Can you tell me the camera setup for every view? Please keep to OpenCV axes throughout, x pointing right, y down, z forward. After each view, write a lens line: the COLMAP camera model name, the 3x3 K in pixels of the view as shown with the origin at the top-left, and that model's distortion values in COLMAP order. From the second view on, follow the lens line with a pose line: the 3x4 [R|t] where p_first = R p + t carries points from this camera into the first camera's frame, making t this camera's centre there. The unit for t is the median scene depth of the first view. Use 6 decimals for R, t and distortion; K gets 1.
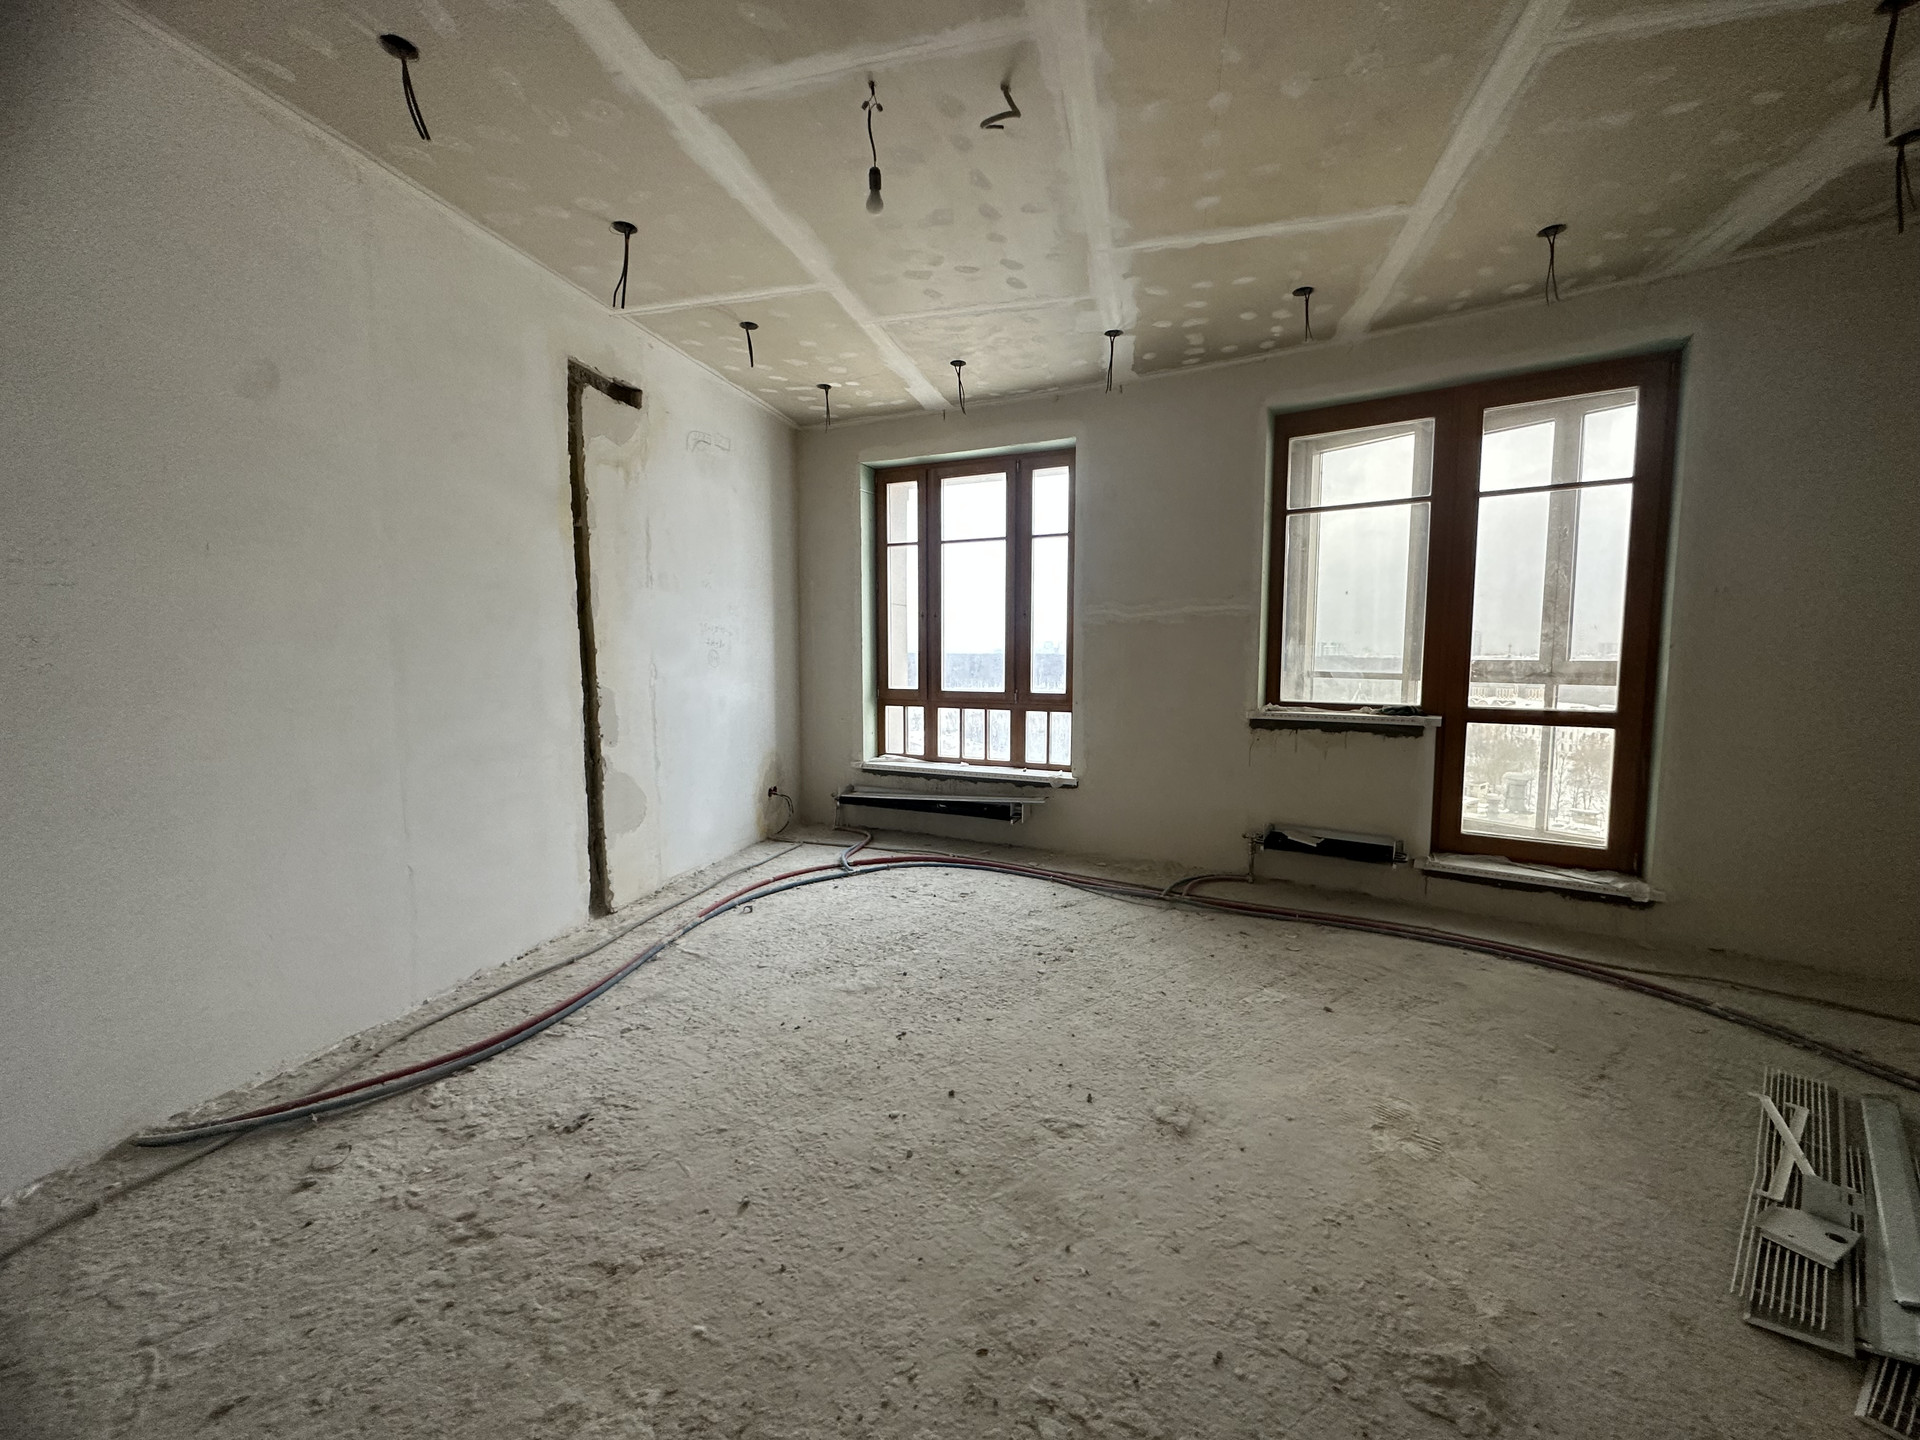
lens RADIAL K [[768.0, 0, 960.7], [0, 768.0, 711.0], [0, 0, 1]] dist [-0.002549, -0.000193]
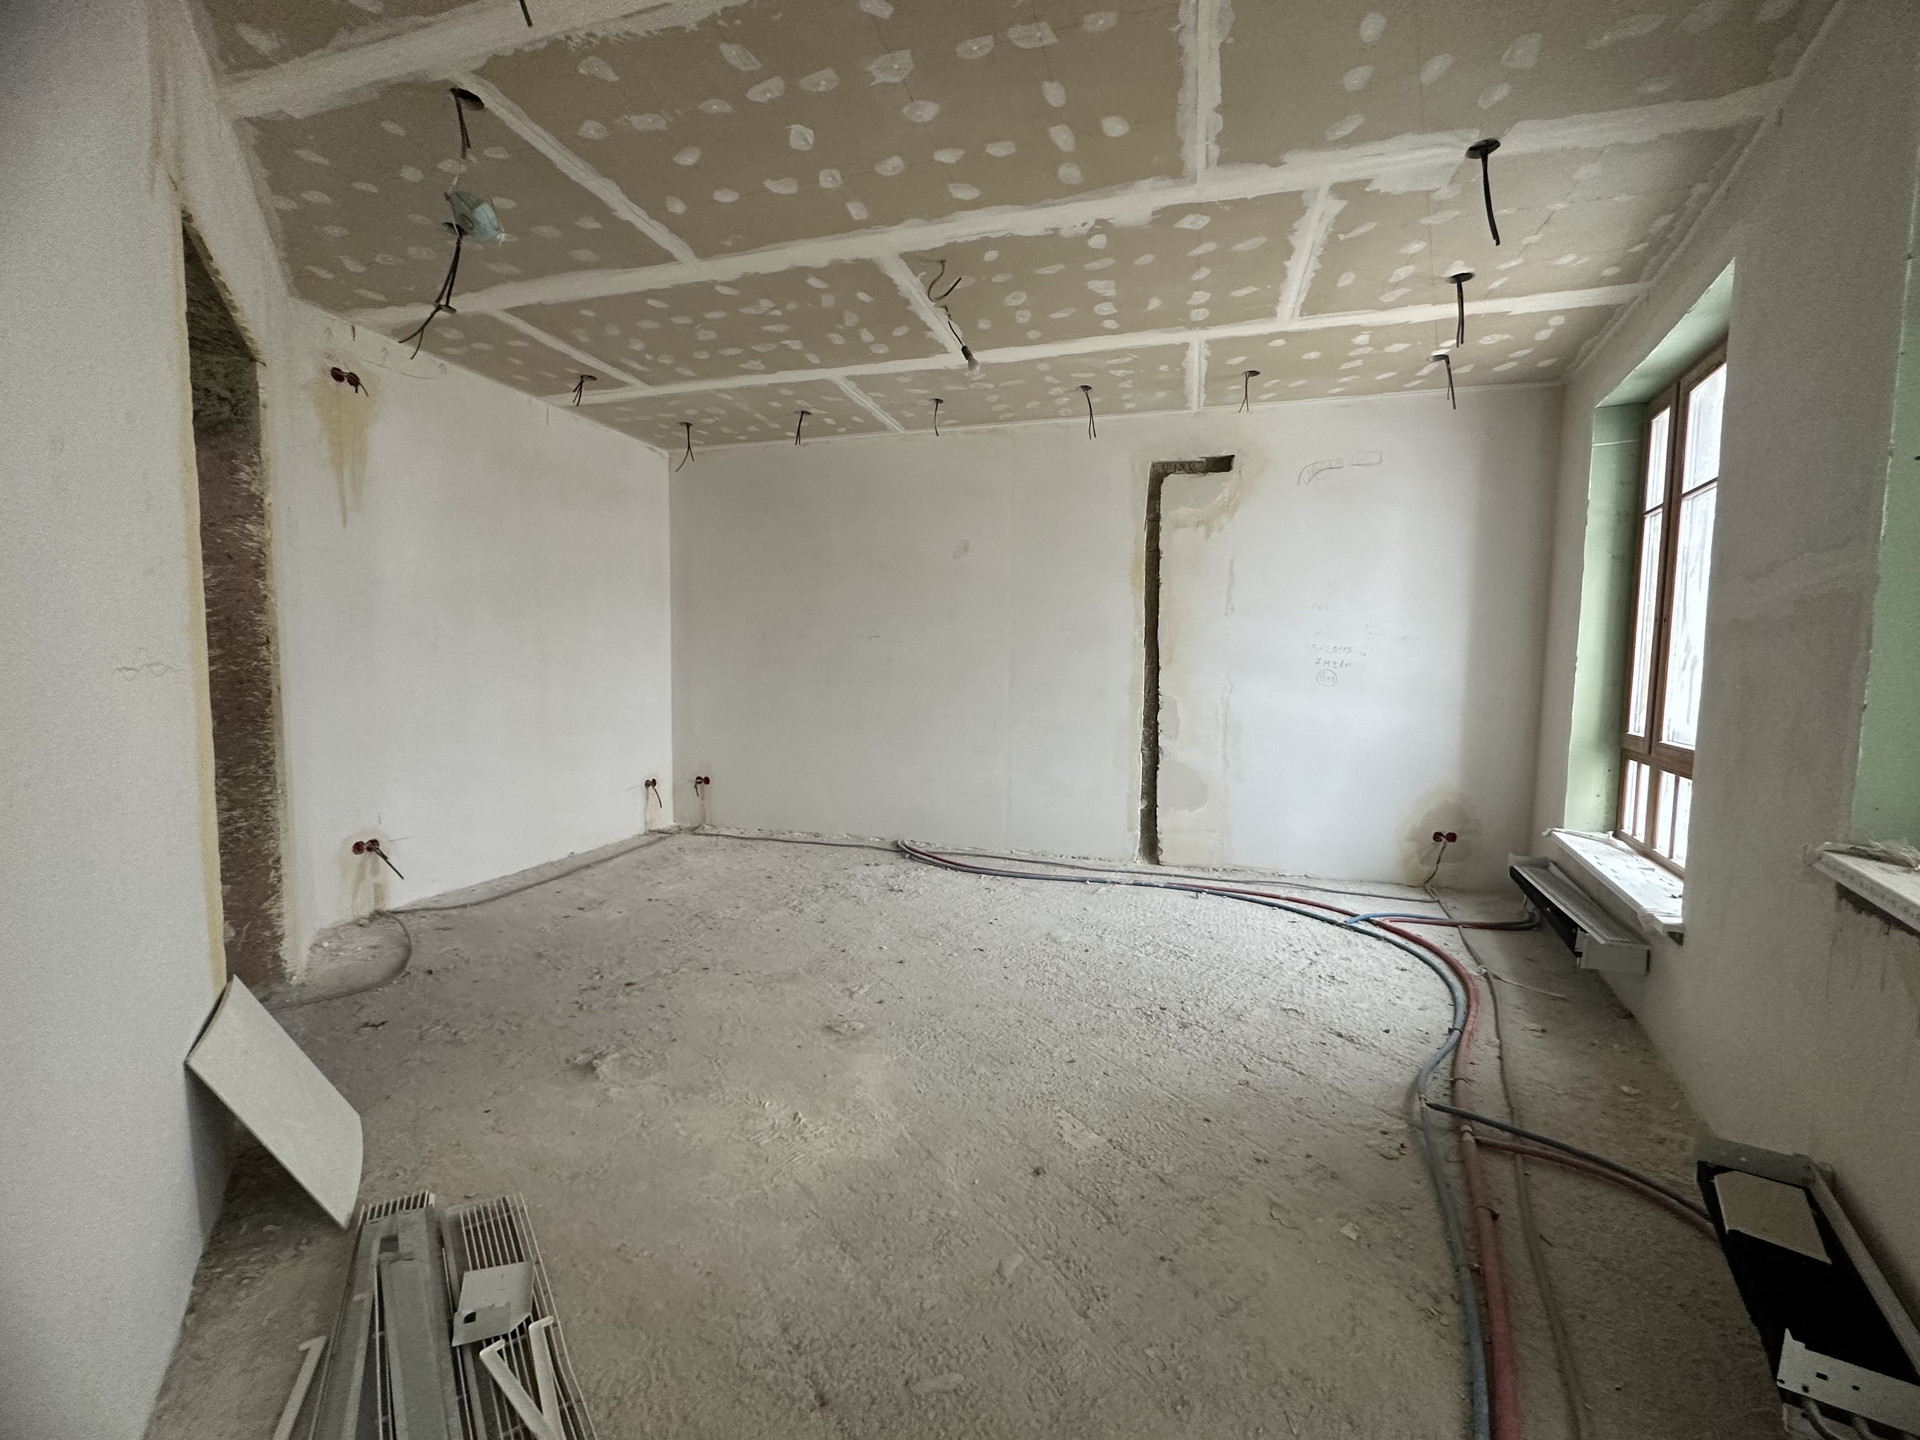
lens RADIAL K [[768.0, 0, 962.6], [0, 768.0, 711.6], [0, 0, 1]] dist [-0.002549, -0.000193]
pose [[-0.042965, 0.064335, -0.997003, 0.849068], [-0.091968, 0.993433, 0.068068, -0.058300], [0.994835, 0.094617, -0.036766, 0.662487]]
